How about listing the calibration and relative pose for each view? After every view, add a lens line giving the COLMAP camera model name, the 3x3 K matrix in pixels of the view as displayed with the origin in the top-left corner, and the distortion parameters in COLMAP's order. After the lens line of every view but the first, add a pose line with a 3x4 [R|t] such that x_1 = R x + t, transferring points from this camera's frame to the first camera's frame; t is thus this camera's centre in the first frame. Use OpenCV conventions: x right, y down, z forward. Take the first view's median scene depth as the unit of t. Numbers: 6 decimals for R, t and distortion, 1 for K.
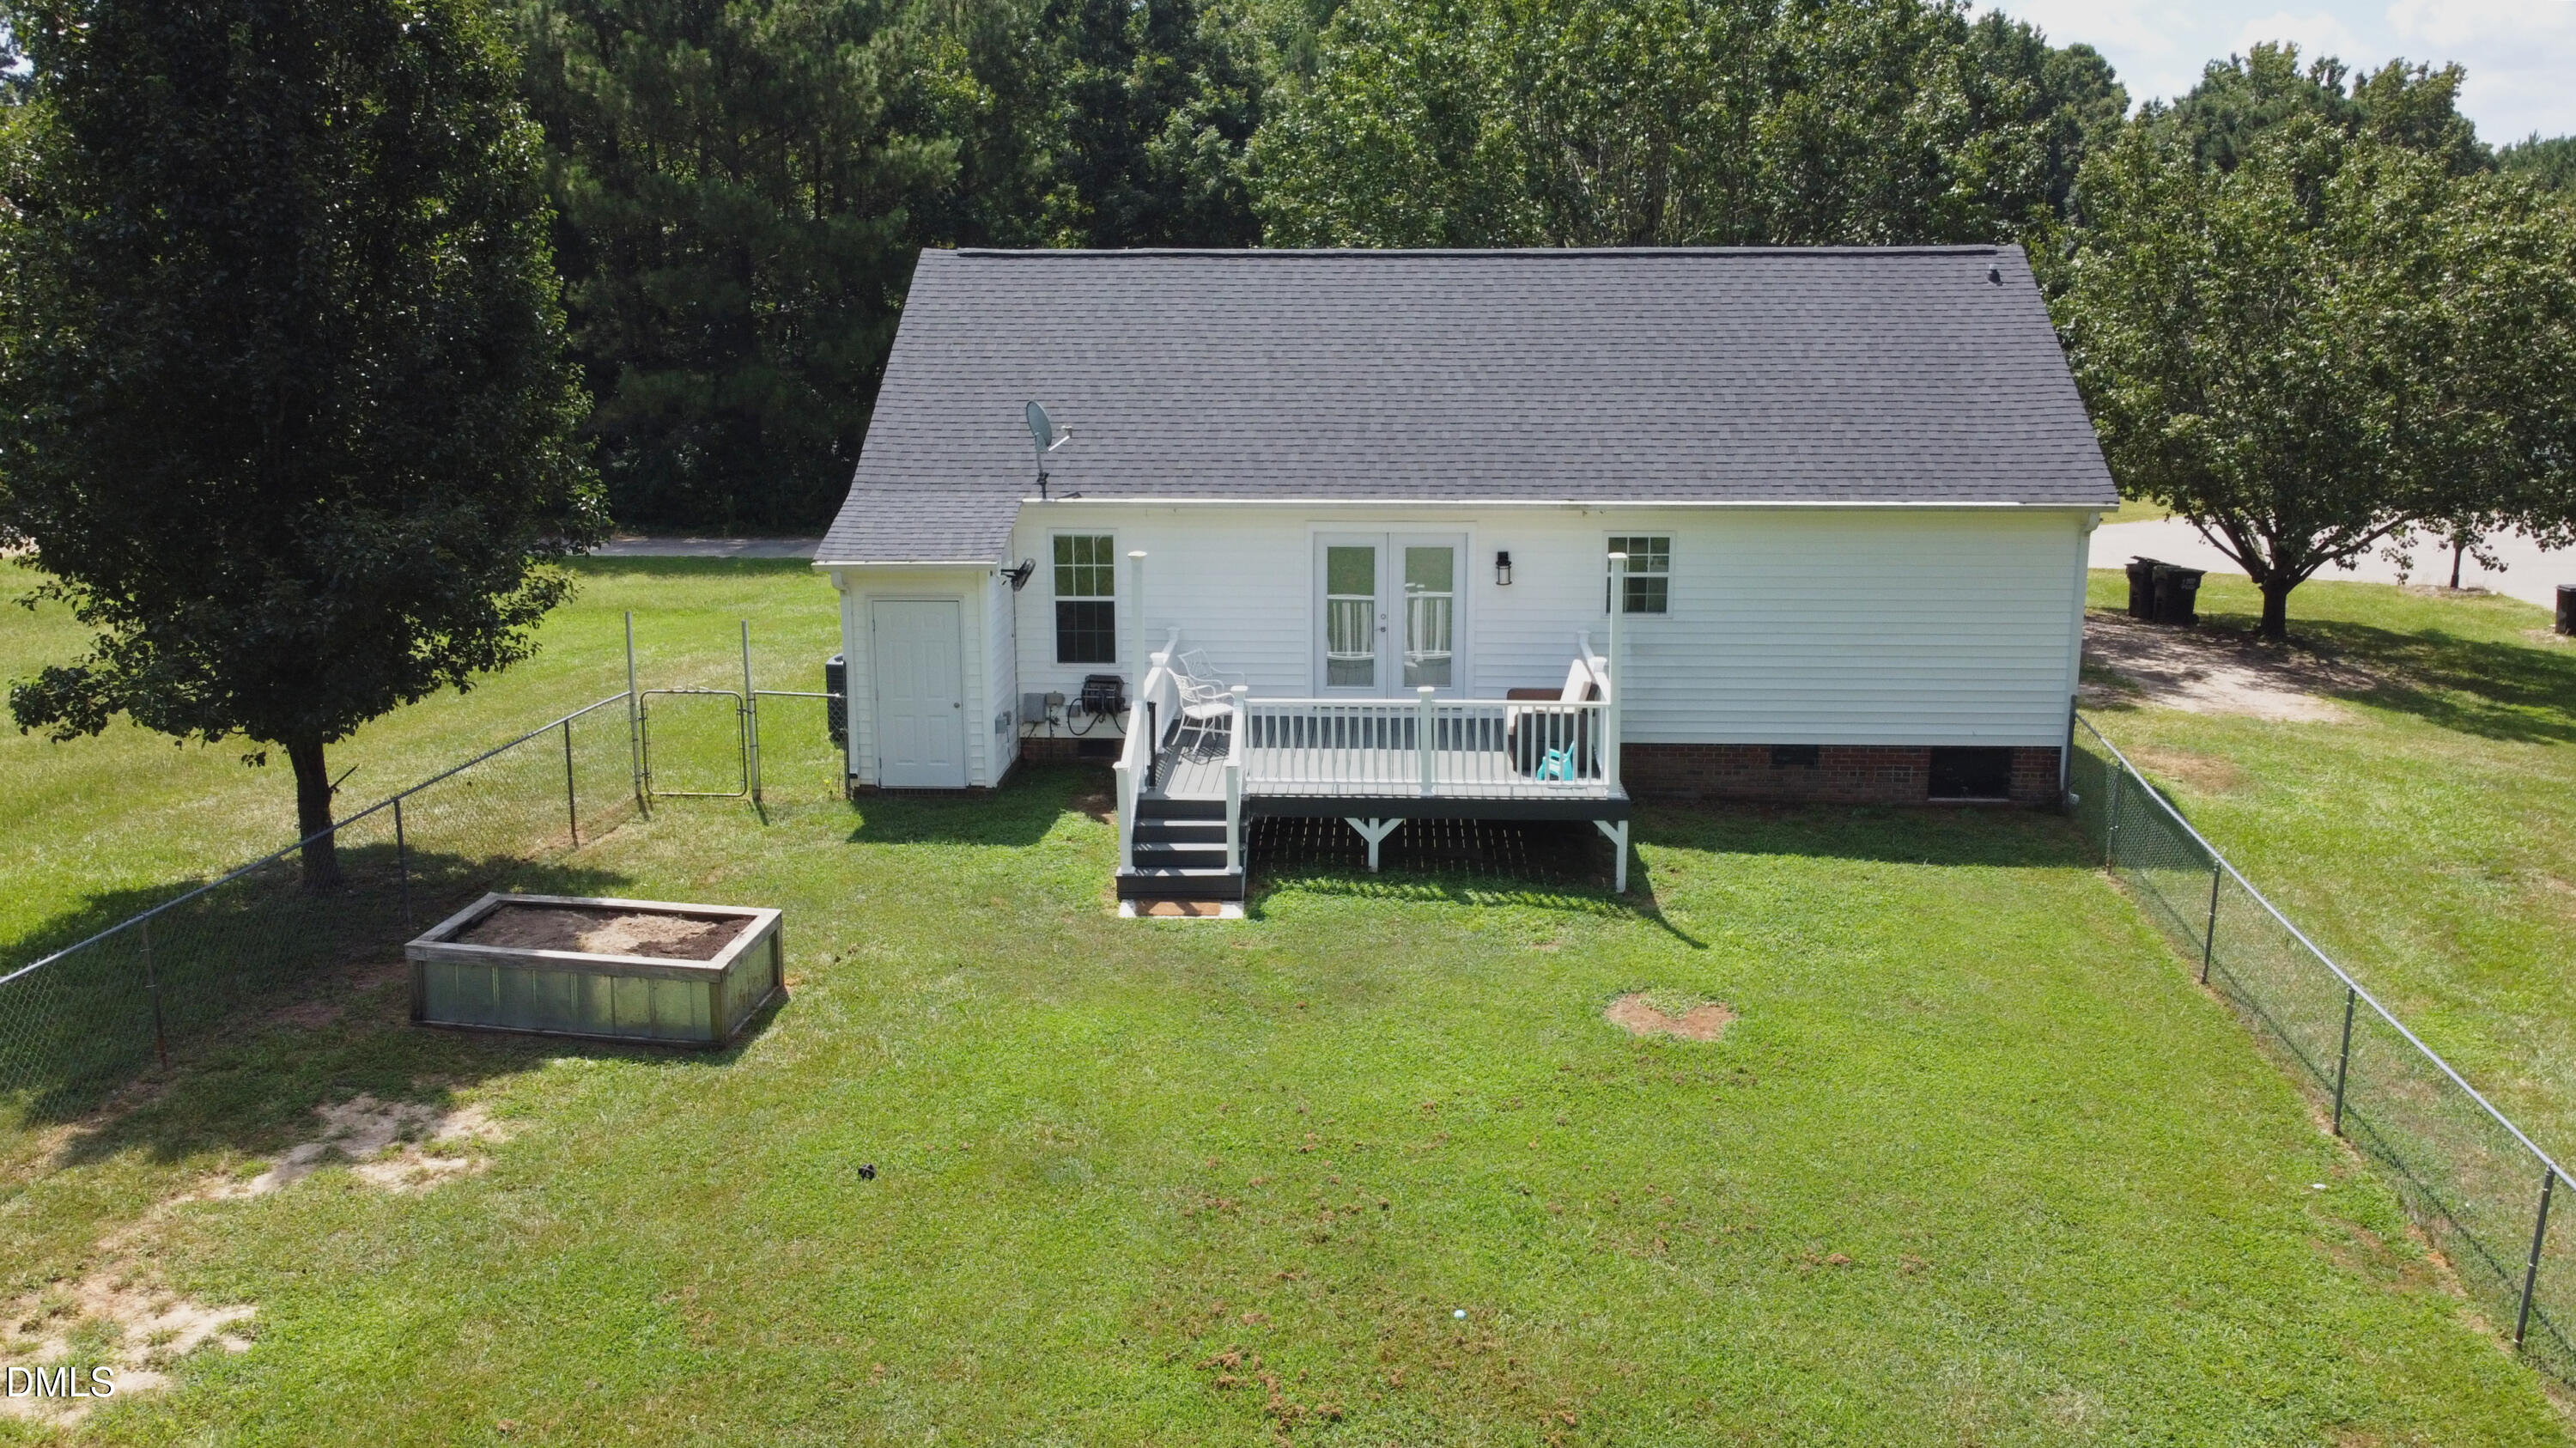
lens RADIAL K [[1759.7, 0, 1317.4], [0, 1759.7, 728.6], [0, 0, 1]] dist [-0.006333, 0.002428]
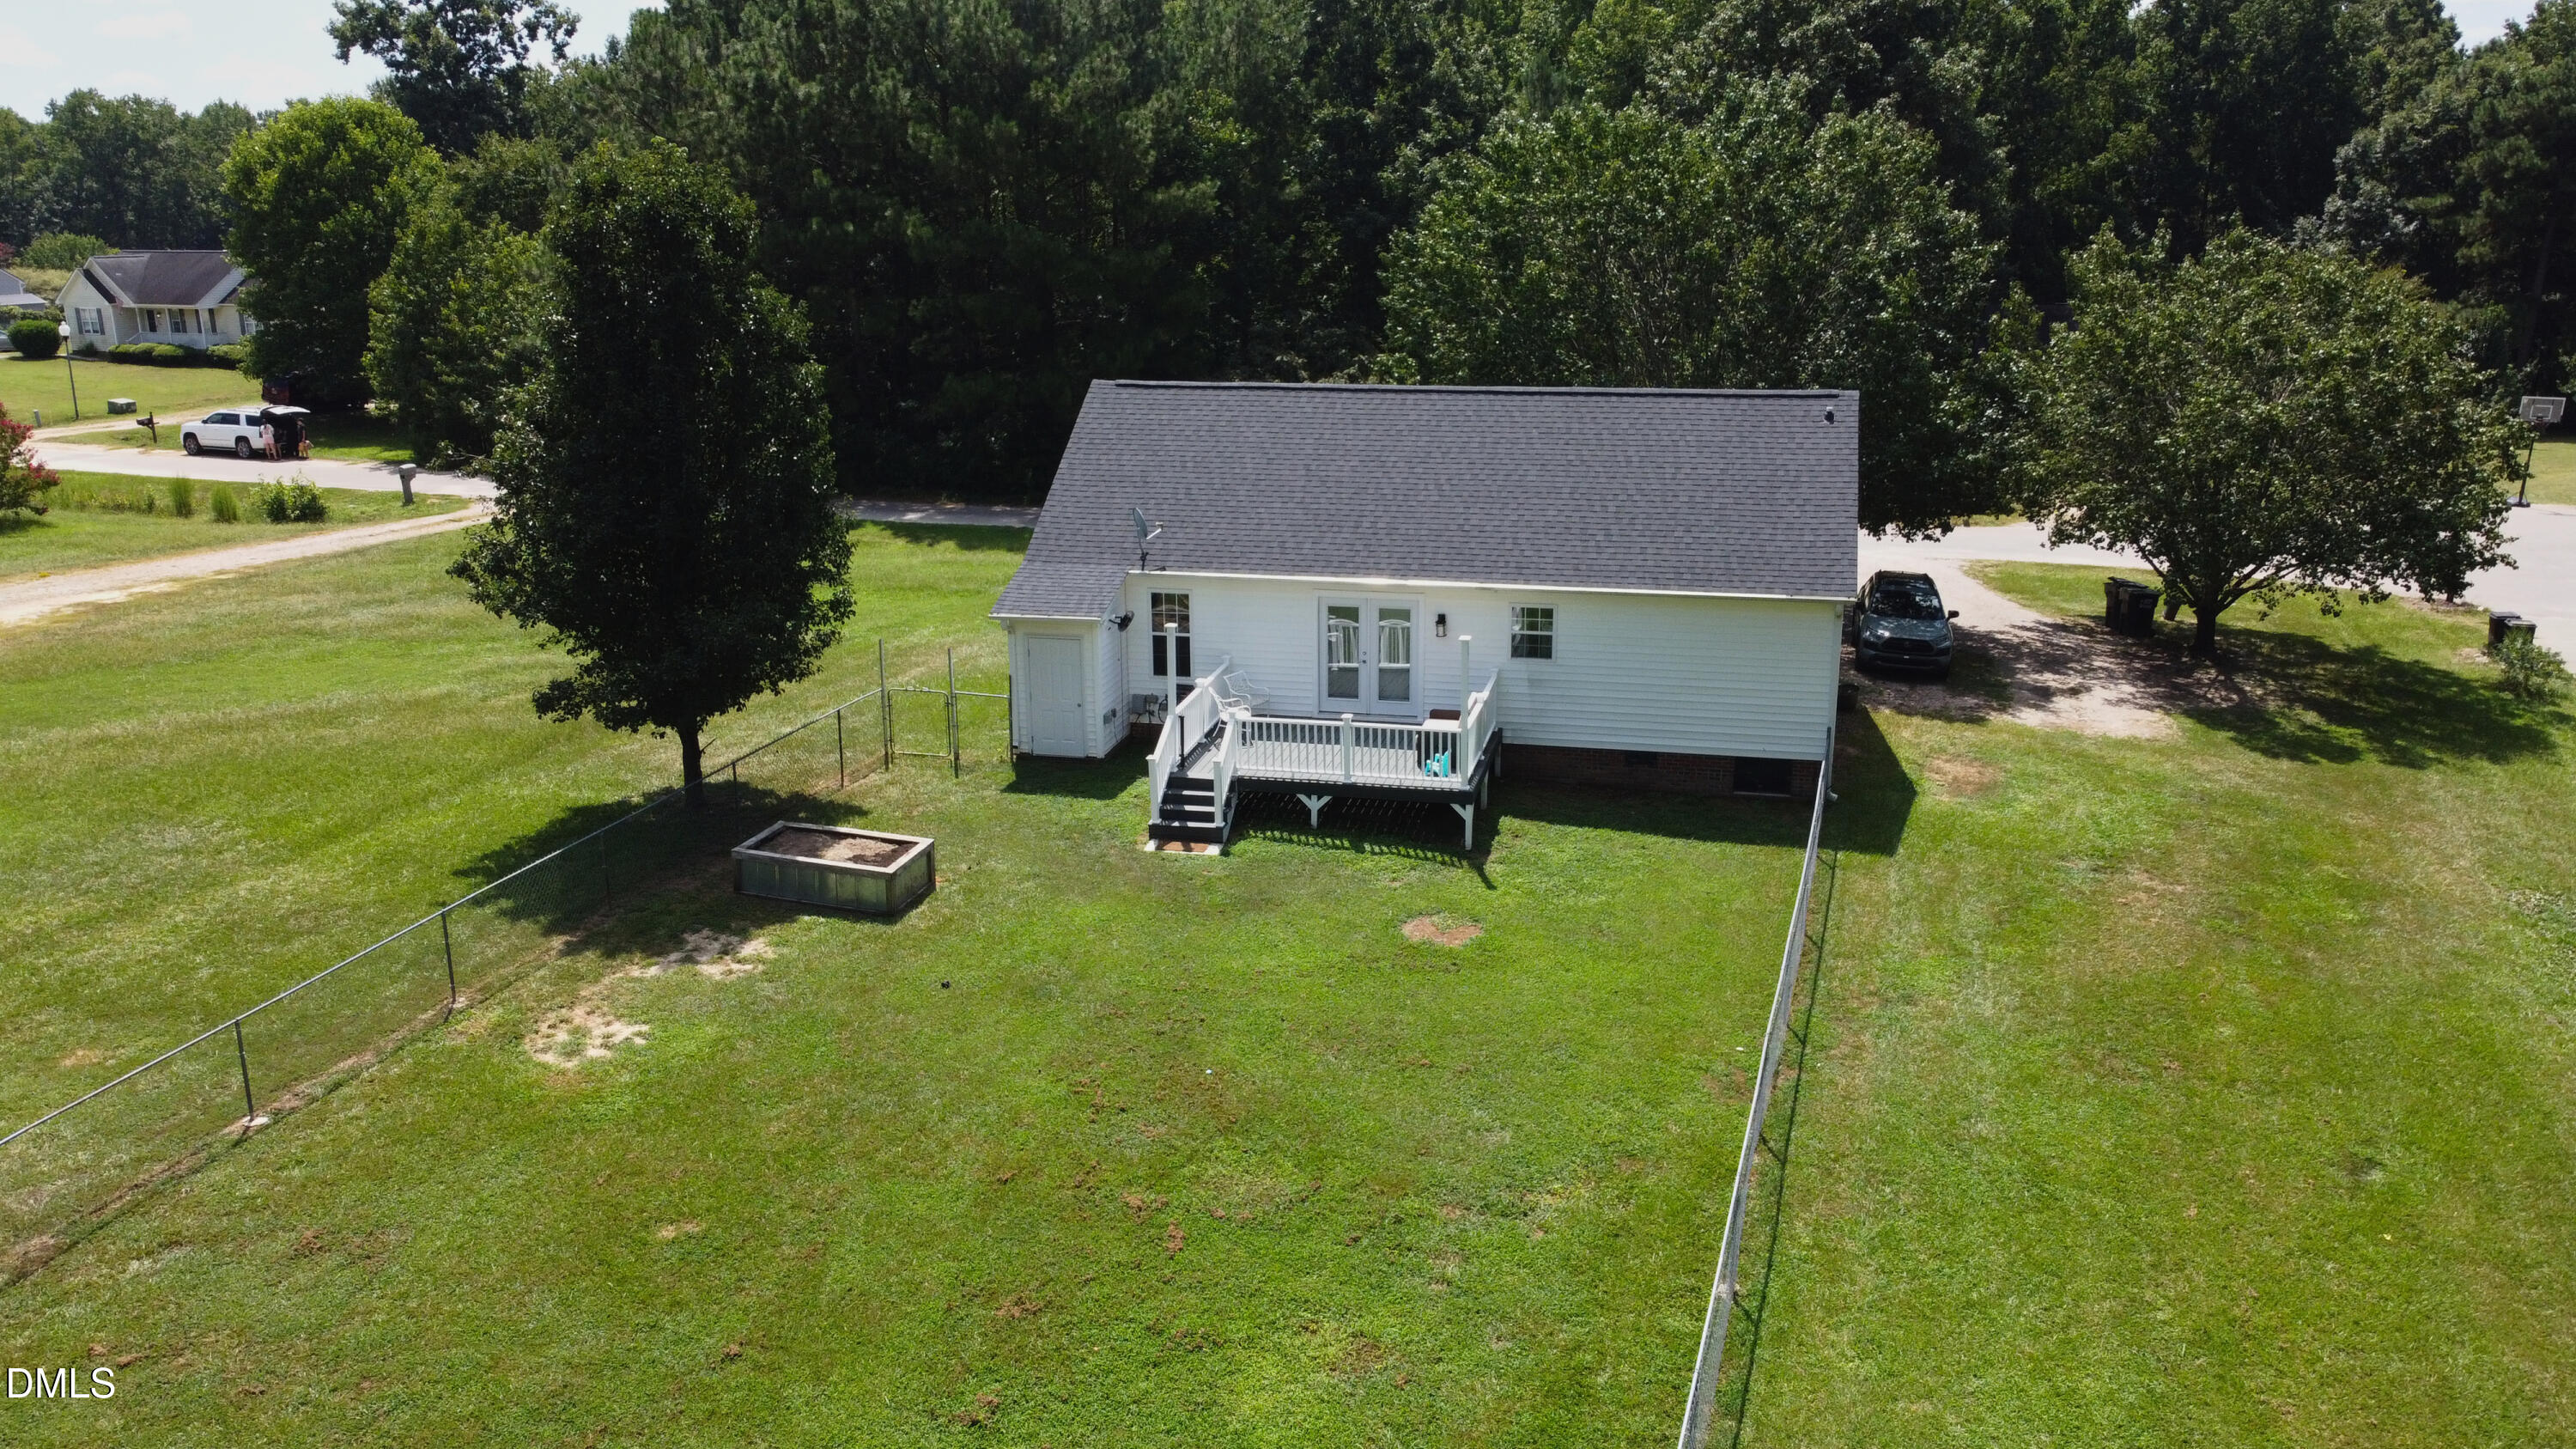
lens RADIAL K [[1637.1, 0, 1371.0], [0, 1637.1, 714.3], [0, 0, 1]] dist [-0.000929, -0.003062]
pose [[0.988690, 0.042286, -0.143891, 0.304574], [-0.035348, 0.998102, 0.050431, -0.102135], [0.145751, -0.044775, 0.988308, -0.468699]]
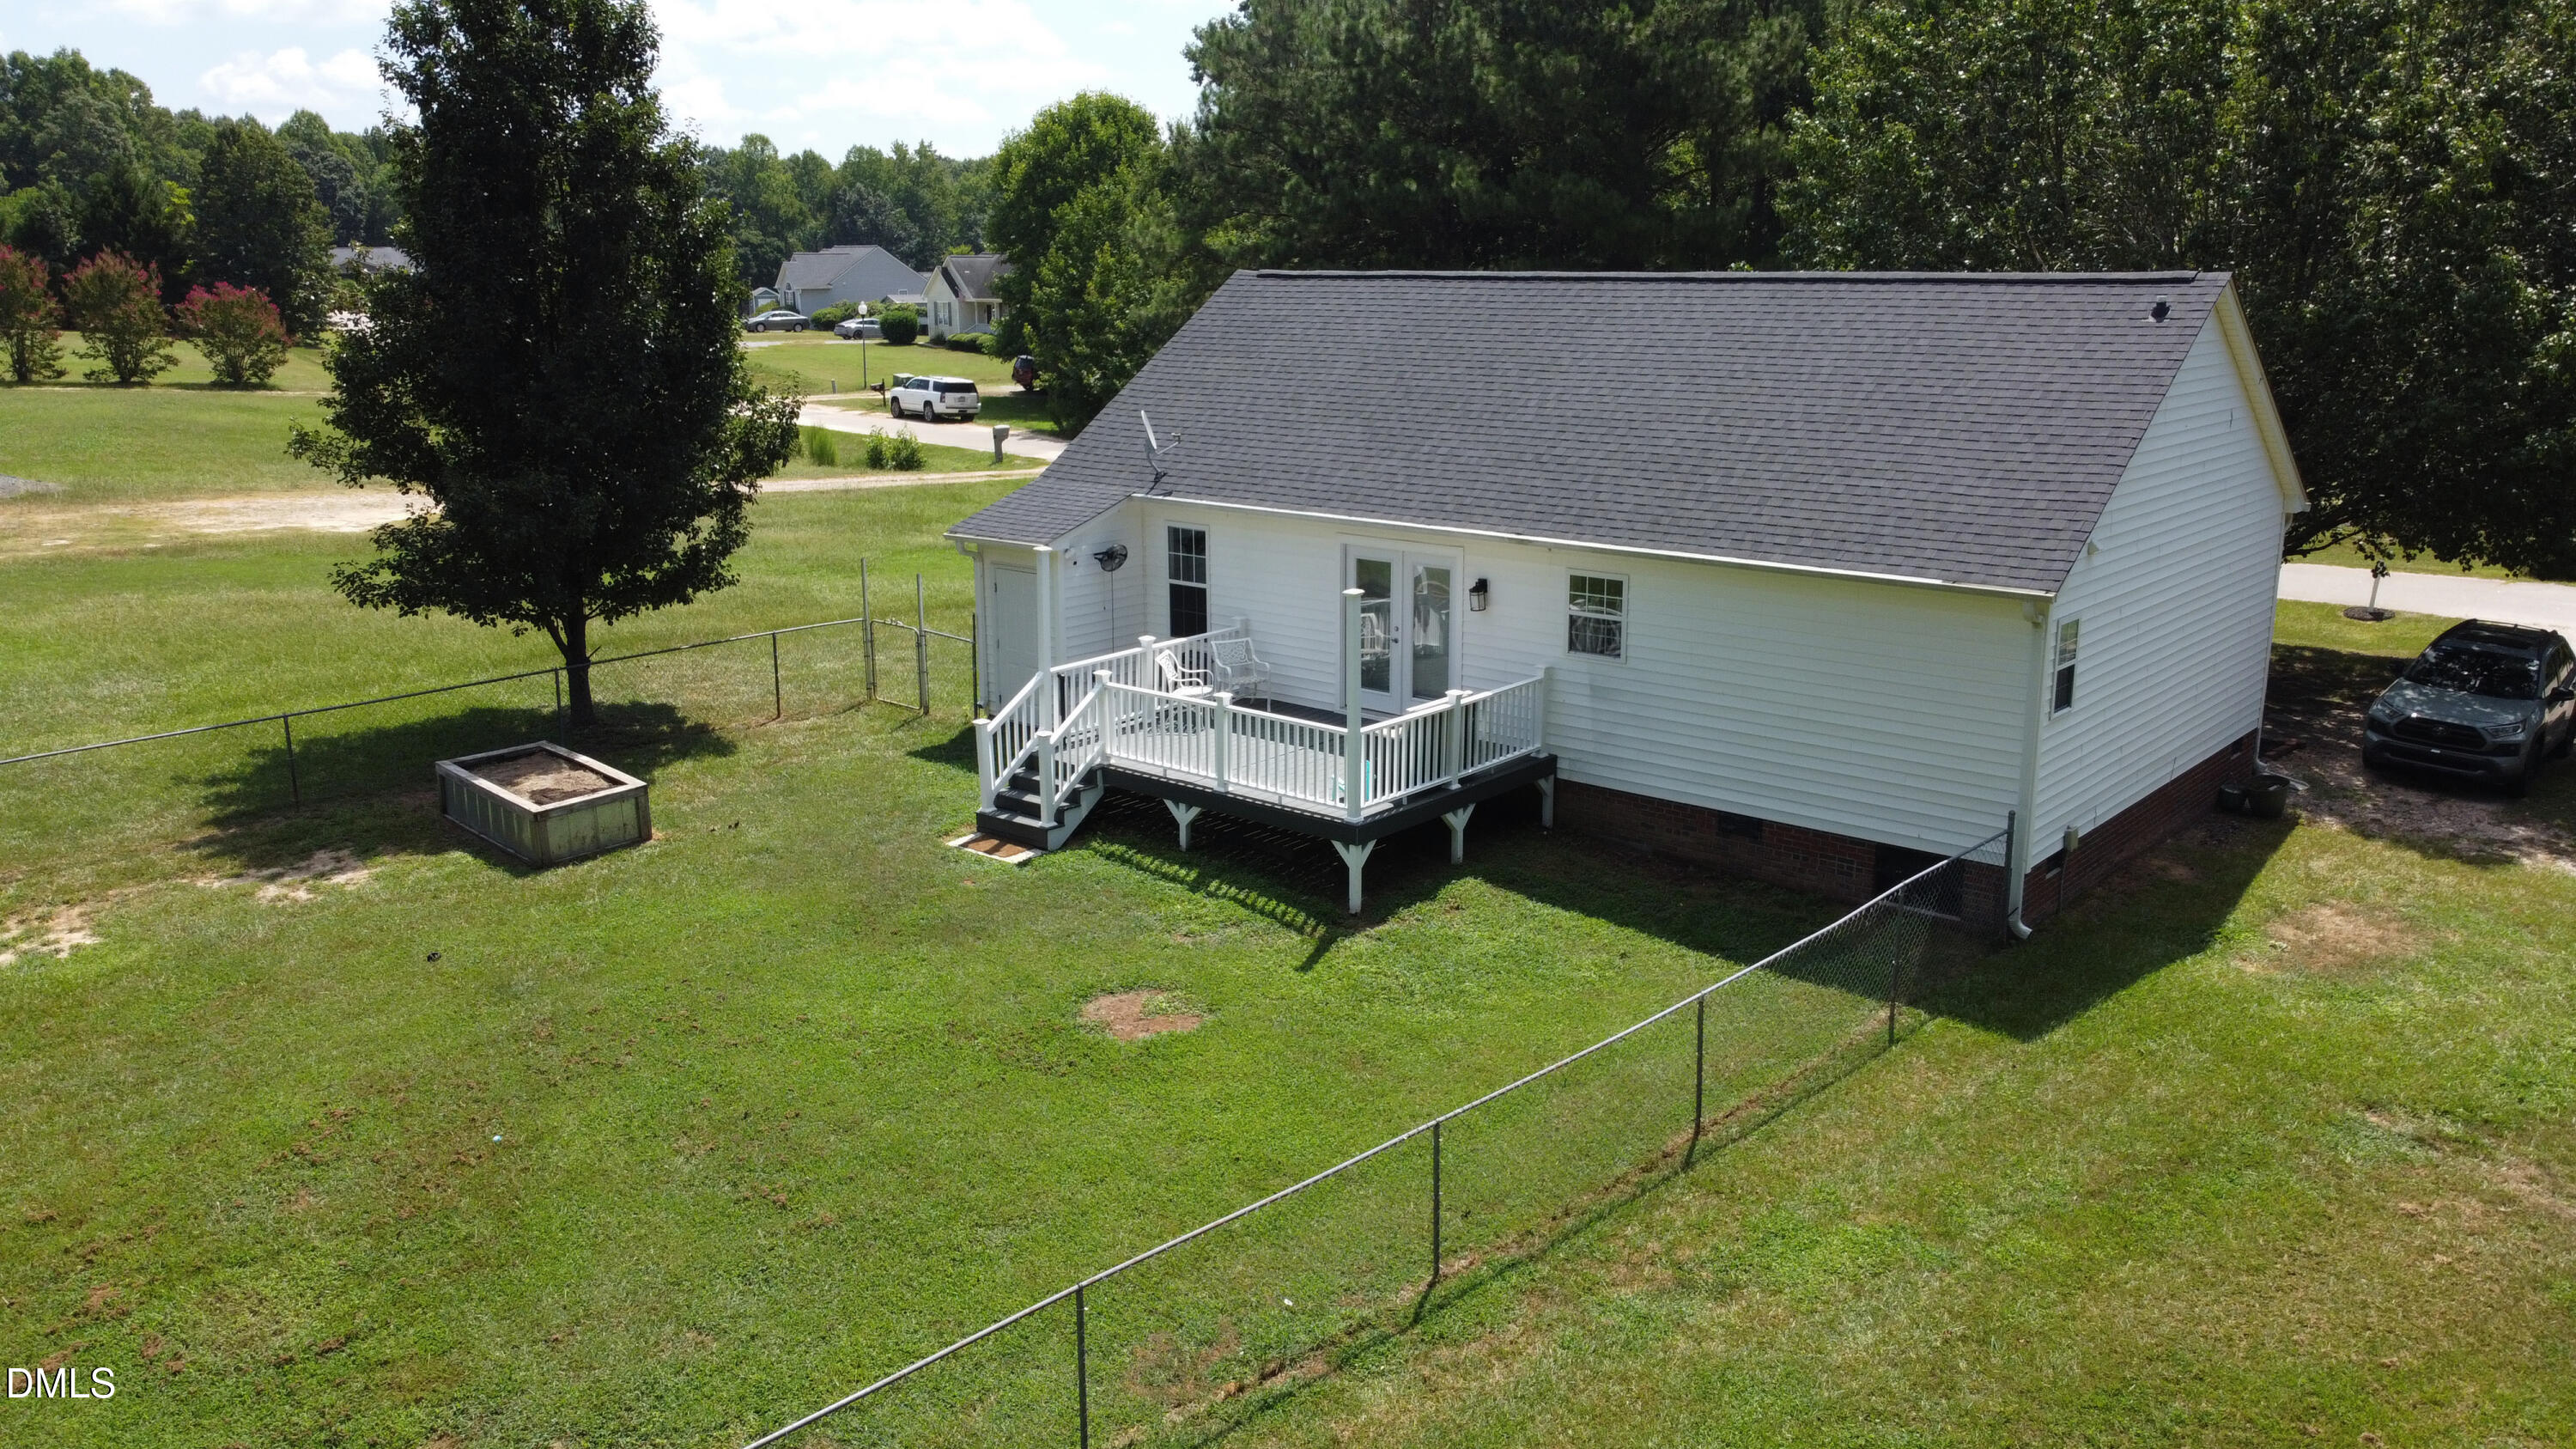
lens RADIAL K [[1762.4, 0, 1445.5], [0, 1762.4, 729.4], [0, 0, 1]] dist [0.000985, -0.000352]
pose [[0.827573, 0.144931, -0.542326, 0.803105], [-0.133863, 0.989177, 0.060076, -0.088487], [0.545163, 0.022880, 0.838018, 0.157097]]
